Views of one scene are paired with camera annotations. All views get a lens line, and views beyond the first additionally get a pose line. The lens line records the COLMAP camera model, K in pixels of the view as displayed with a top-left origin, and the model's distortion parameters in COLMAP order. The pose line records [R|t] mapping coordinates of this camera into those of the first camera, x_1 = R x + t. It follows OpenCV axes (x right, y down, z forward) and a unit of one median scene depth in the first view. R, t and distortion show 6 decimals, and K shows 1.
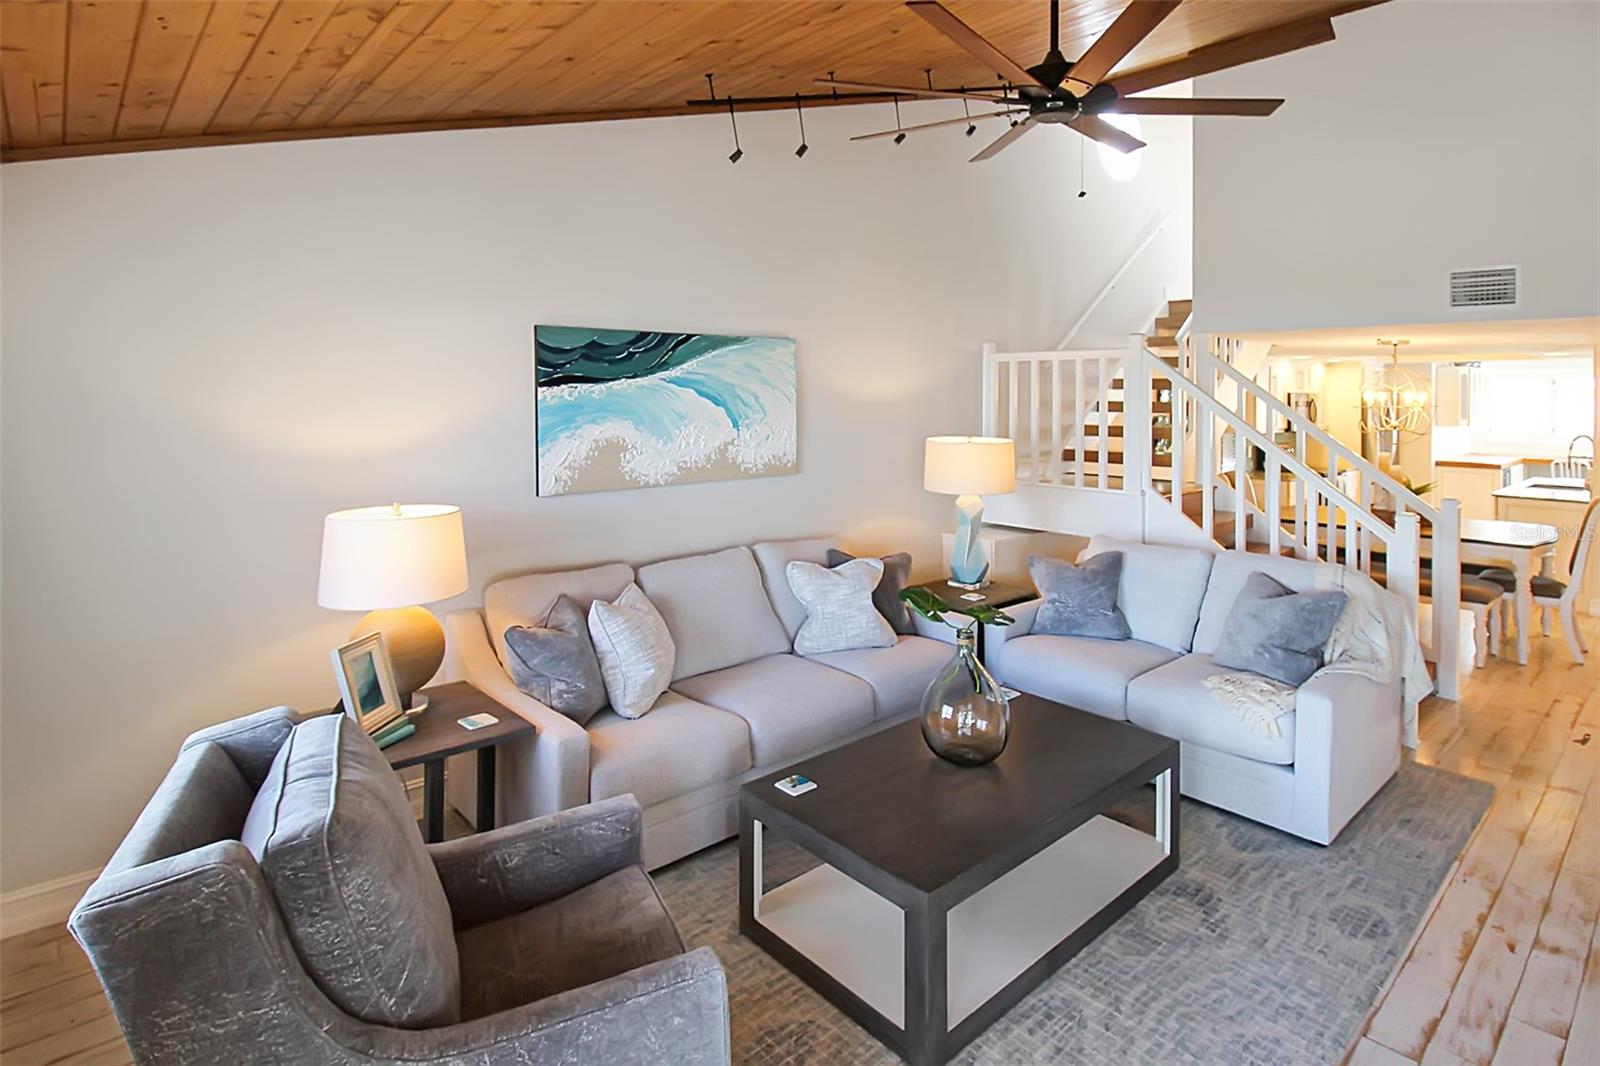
lens RADIAL K [[824.0, 0, 815.7], [0, 824.0, 395.8], [0, 0, 1]] dist [-0.003148, -0.001970]
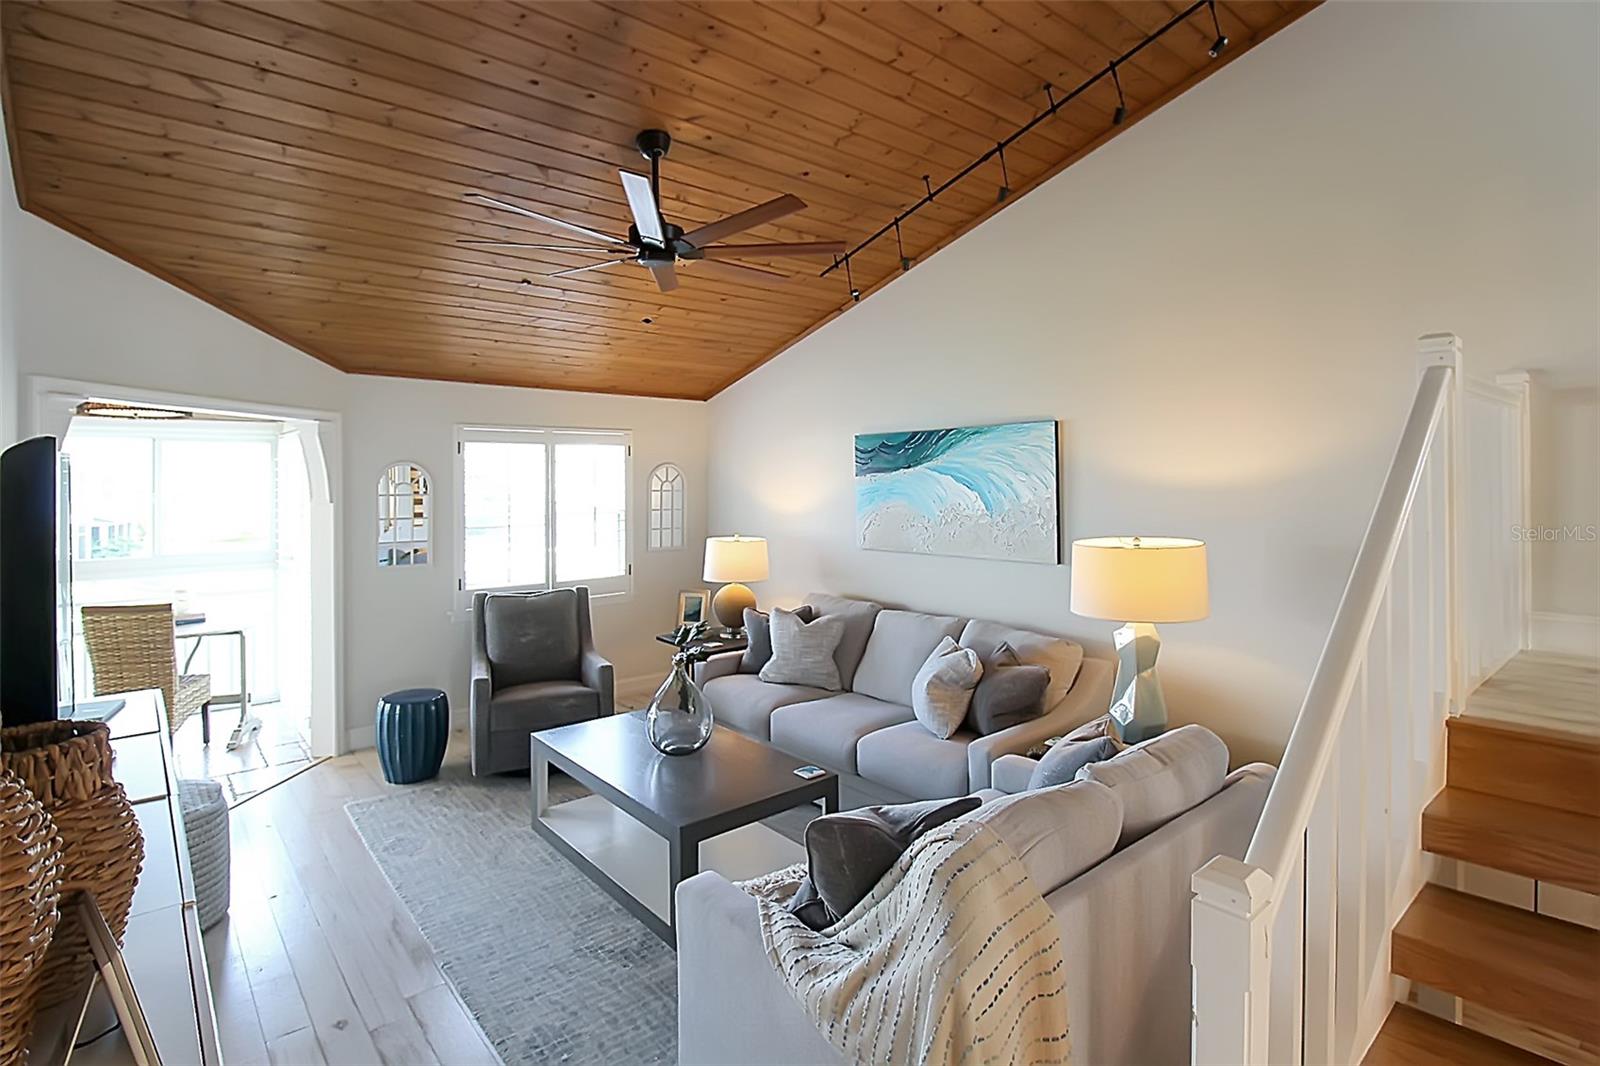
lens RADIAL K [[795.2, 0, 816.6], [0, 795.2, 475.0], [0, 0, 1]] dist [-0.004935, -0.009263]
pose [[-0.018373, -0.008003, -0.999799, 1.010716], [0.008562, 0.999930, -0.008161, -0.001393], [0.999795, -0.008711, -0.018303, 0.852830]]
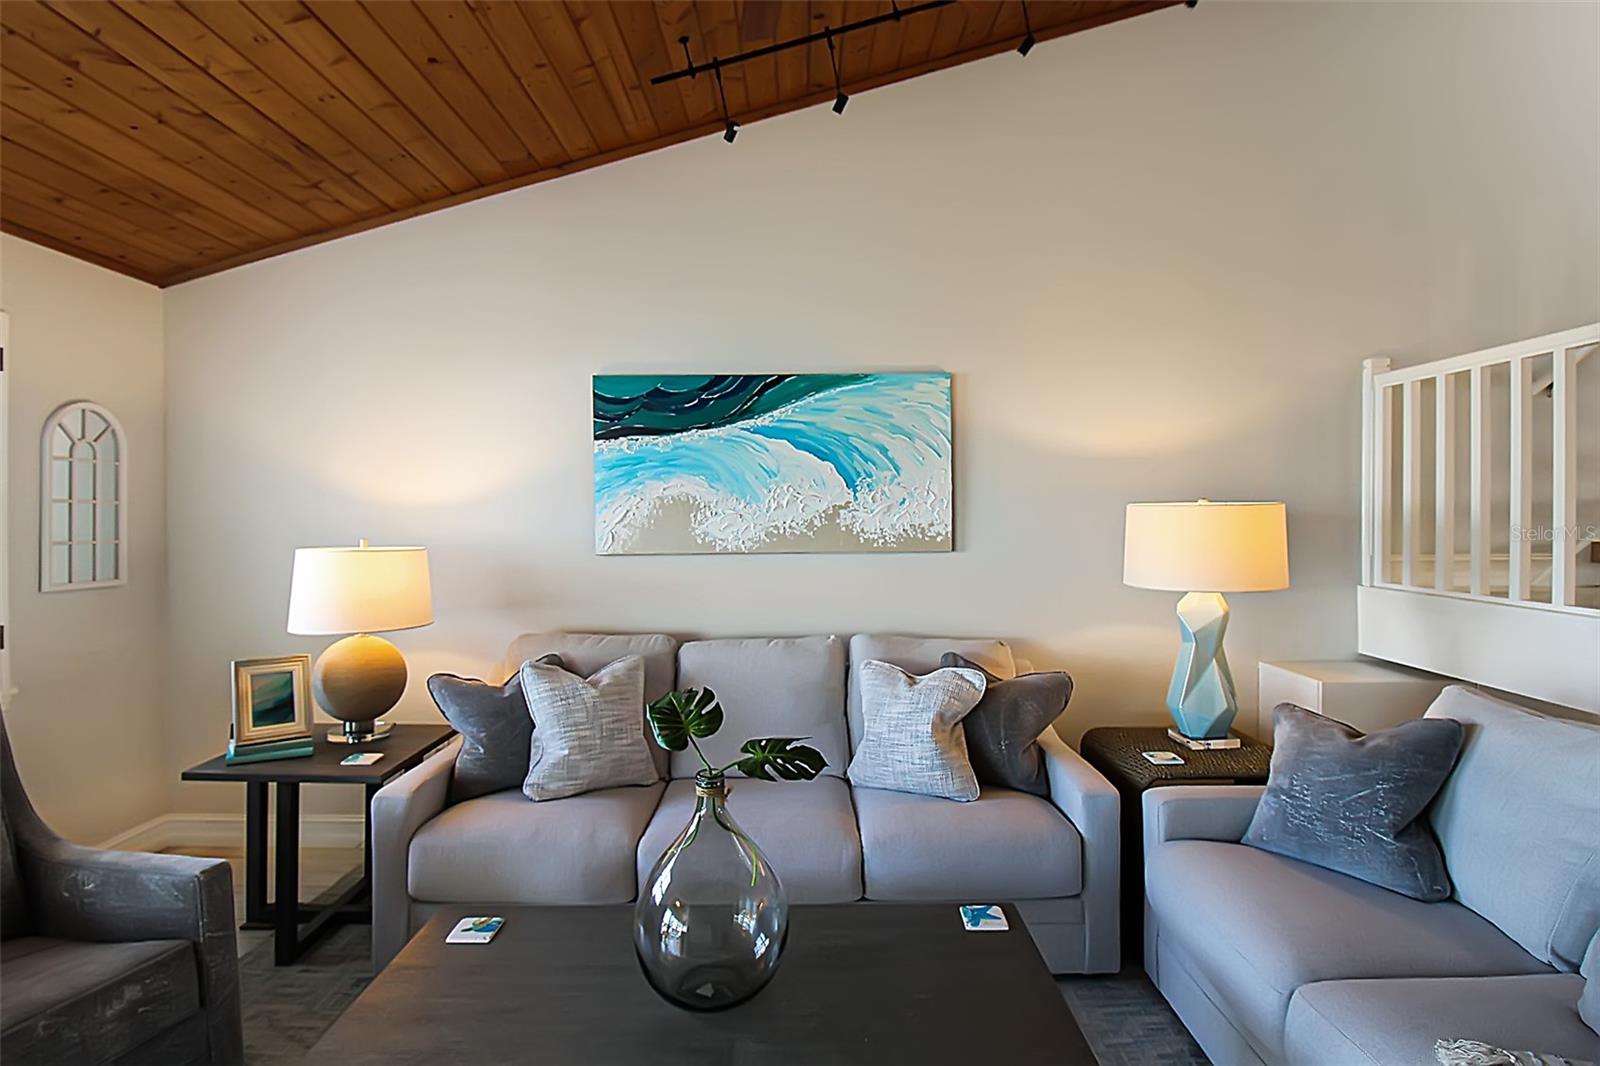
lens RADIAL K [[795.2, 0, 803.3], [0, 795.2, 512.5], [0, 0, 1]] dist [-0.004935, -0.009263]
pose [[0.749508, -0.007978, -0.661947, 0.406107], [0.006555, 0.999968, -0.004630, 0.070713], [0.661963, -0.000869, 0.749536, 0.419186]]
